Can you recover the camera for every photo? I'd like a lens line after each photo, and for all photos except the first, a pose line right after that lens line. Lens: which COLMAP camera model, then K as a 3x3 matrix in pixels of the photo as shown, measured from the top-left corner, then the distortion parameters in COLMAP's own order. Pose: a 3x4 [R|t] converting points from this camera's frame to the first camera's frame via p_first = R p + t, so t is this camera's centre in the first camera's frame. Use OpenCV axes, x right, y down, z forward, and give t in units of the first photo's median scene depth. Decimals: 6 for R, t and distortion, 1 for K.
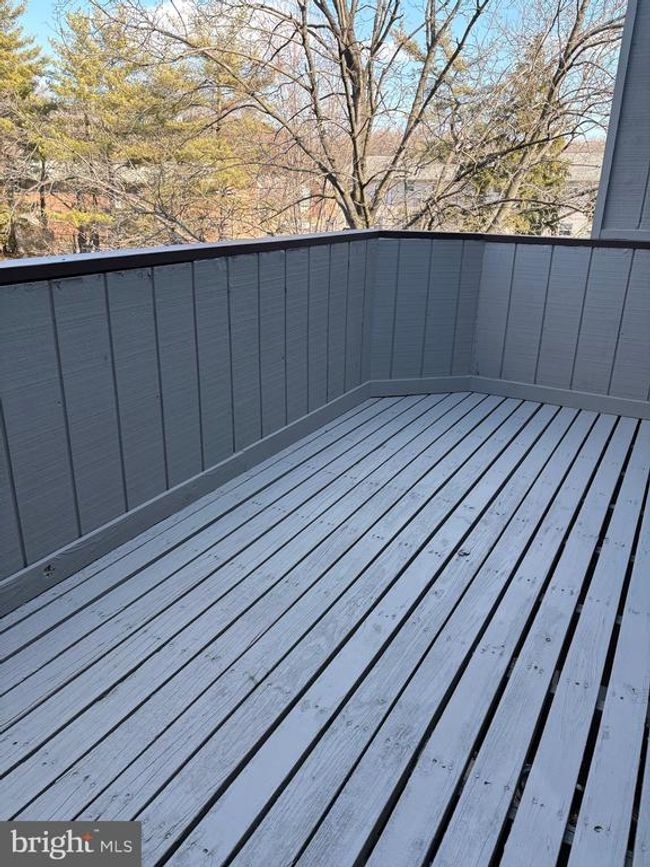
lens RADIAL K [[654.4, 0, 319.9], [0, 654.4, 431.5], [0, 0, 1]] dist [0.040922, -0.038971]
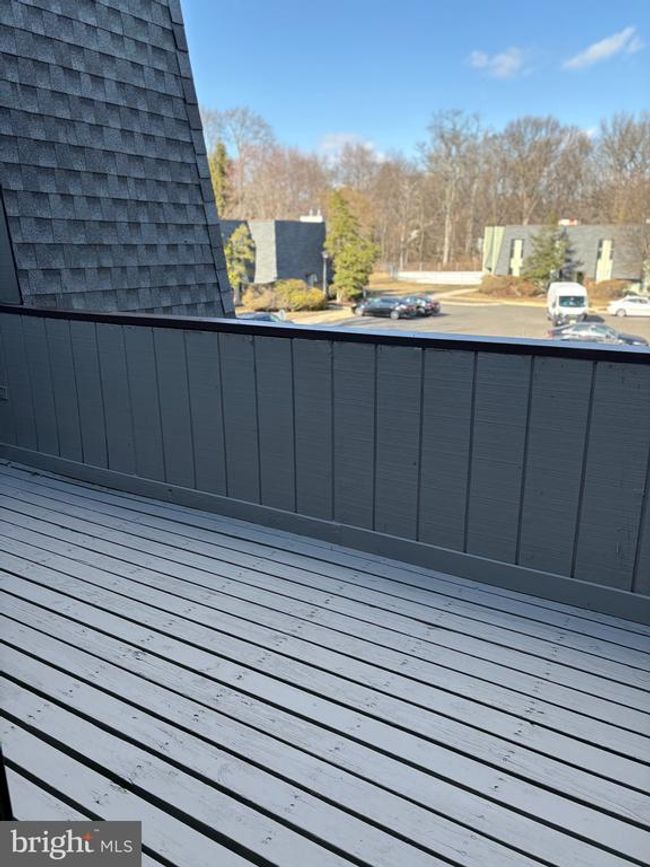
lens RADIAL K [[654.4, 0, 321.8], [0, 654.4, 435.0], [0, 0, 1]] dist [0.040922, -0.038971]
pose [[-0.029818, 0.279061, -0.959810, 0.955731], [-0.333714, 0.902361, 0.272726, -0.422528], [0.942203, 0.328434, 0.066220, 0.978230]]
